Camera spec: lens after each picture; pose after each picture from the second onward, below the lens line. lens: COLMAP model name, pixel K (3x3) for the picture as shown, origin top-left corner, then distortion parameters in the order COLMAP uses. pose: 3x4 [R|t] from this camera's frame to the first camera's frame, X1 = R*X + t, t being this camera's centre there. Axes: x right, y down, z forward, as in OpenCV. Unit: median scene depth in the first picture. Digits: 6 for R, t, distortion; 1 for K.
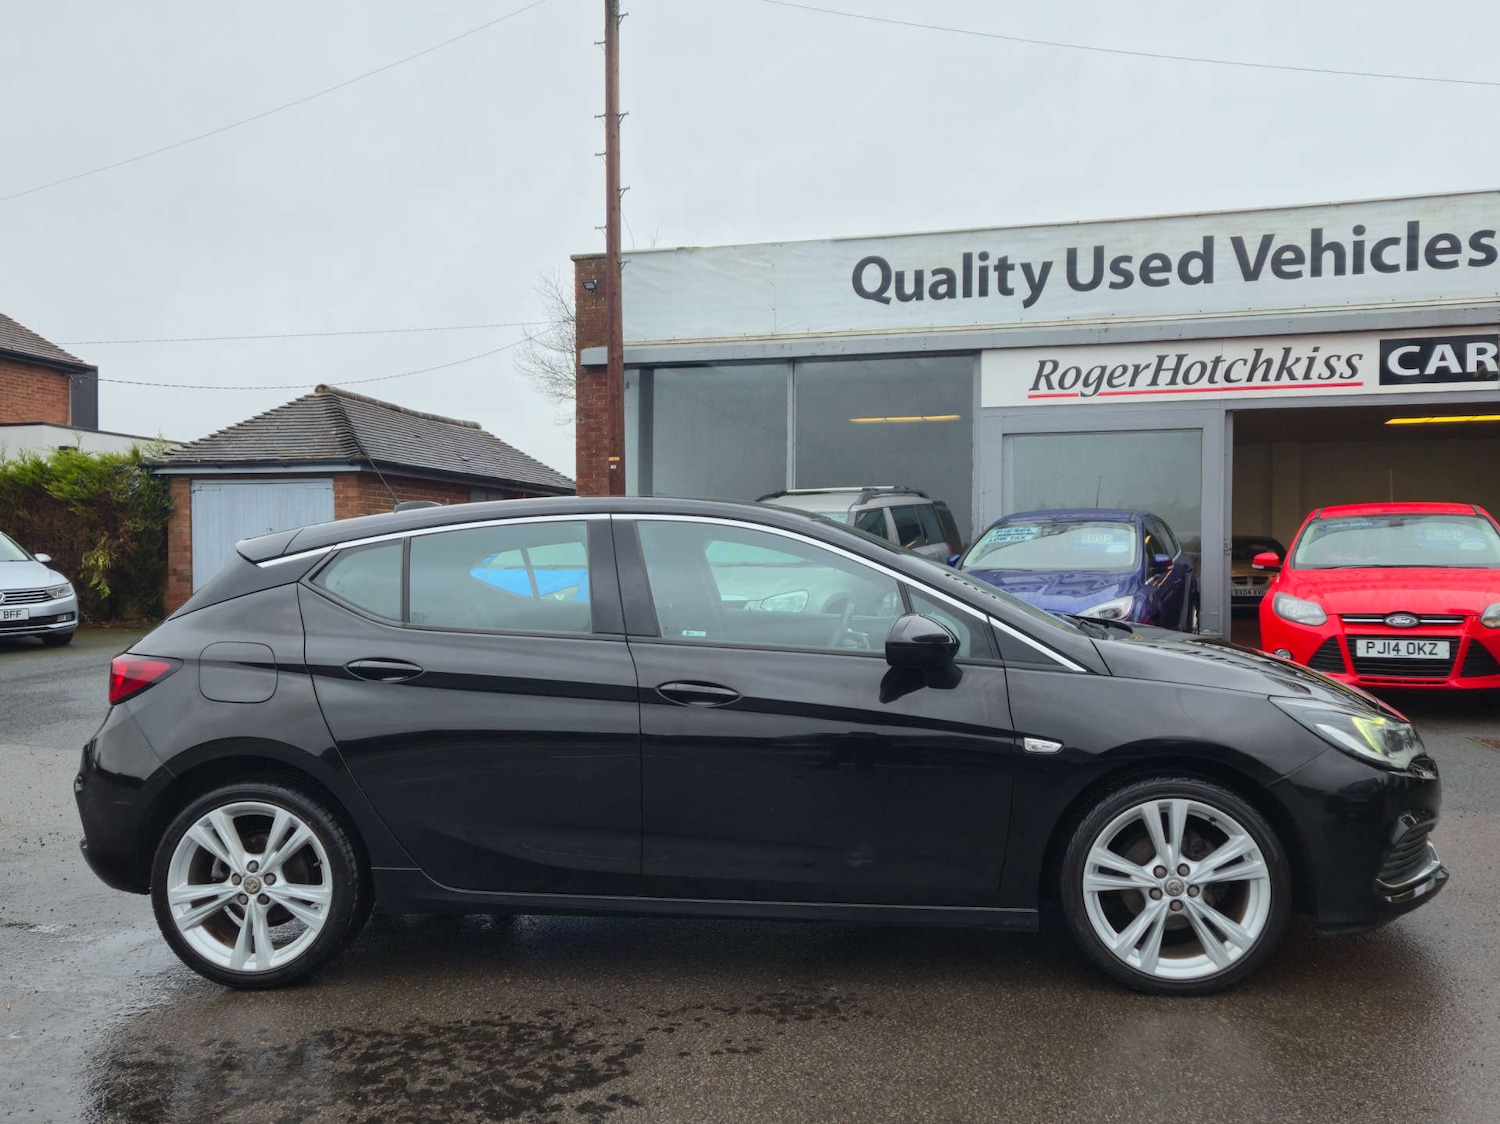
lens RADIAL K [[1226.0, 0, 753.4], [0, 1226.0, 605.3], [0, 0, 1]] dist [0.040118, -0.000997]
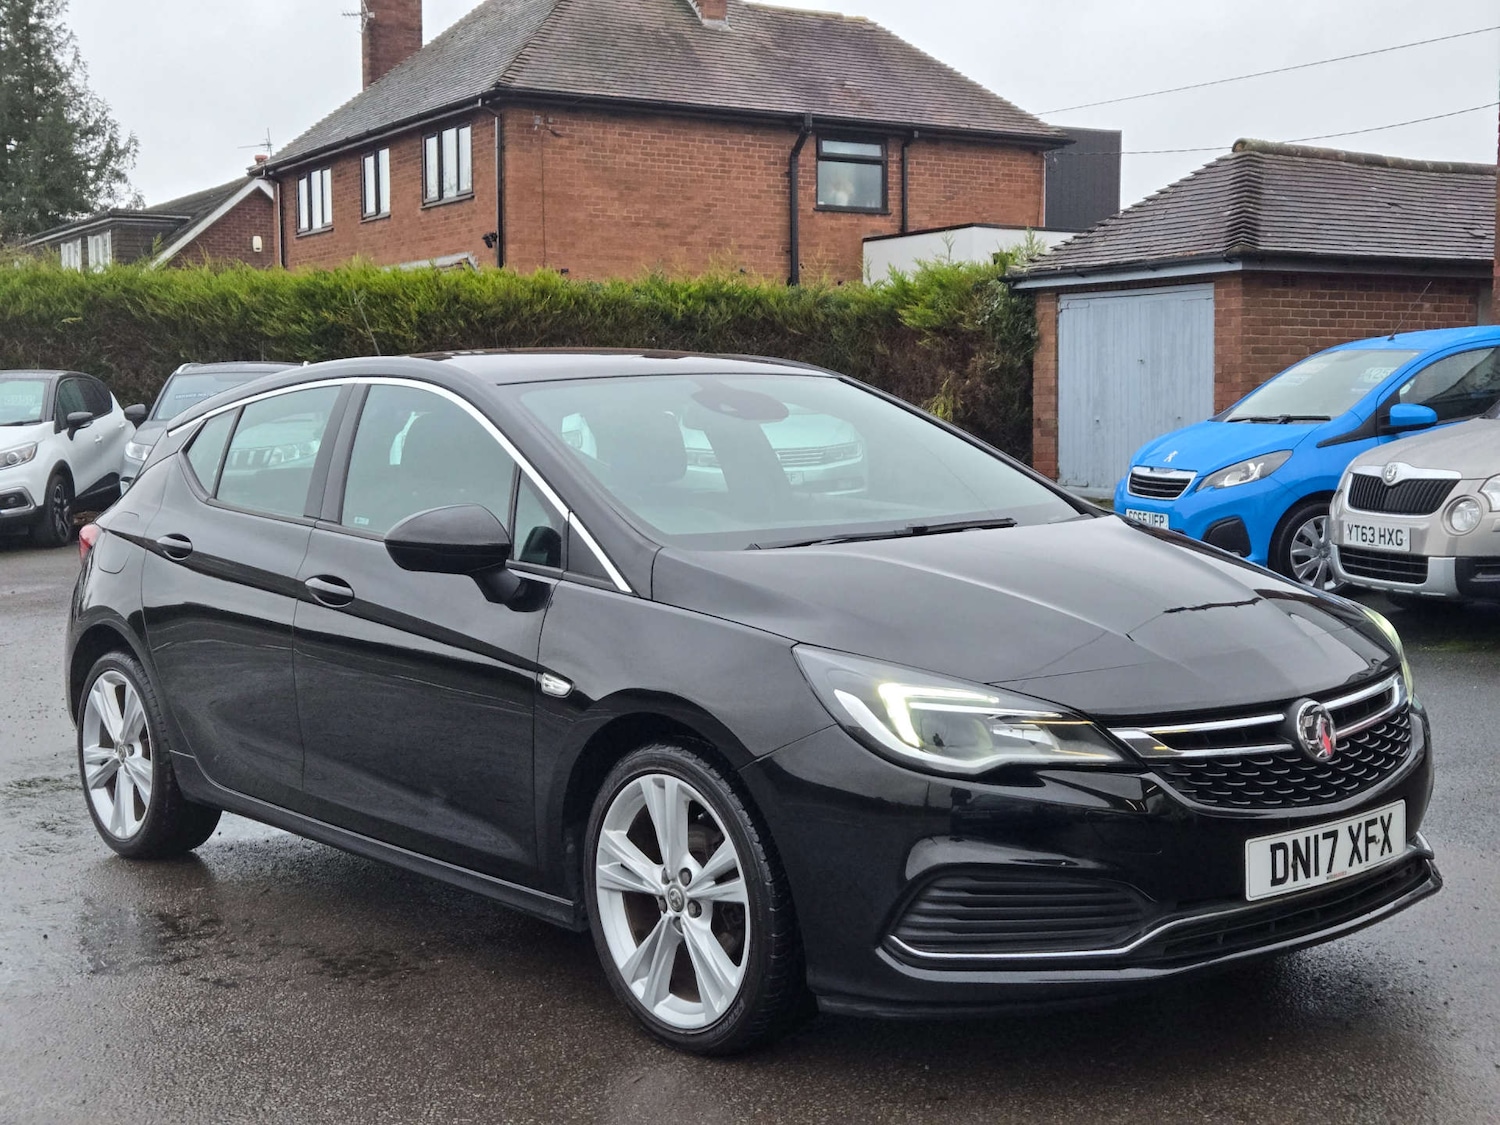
lens RADIAL K [[2004.5, 0, 775.3], [0, 2004.5, 564.9], [0, 0, 1]] dist [0.051686, 0.042977]
pose [[0.712554, 0.050803, -0.699775, 0.259743], [-0.016707, 0.998321, 0.055464, -0.006647], [0.701418, -0.027830, 0.712206, 0.047415]]
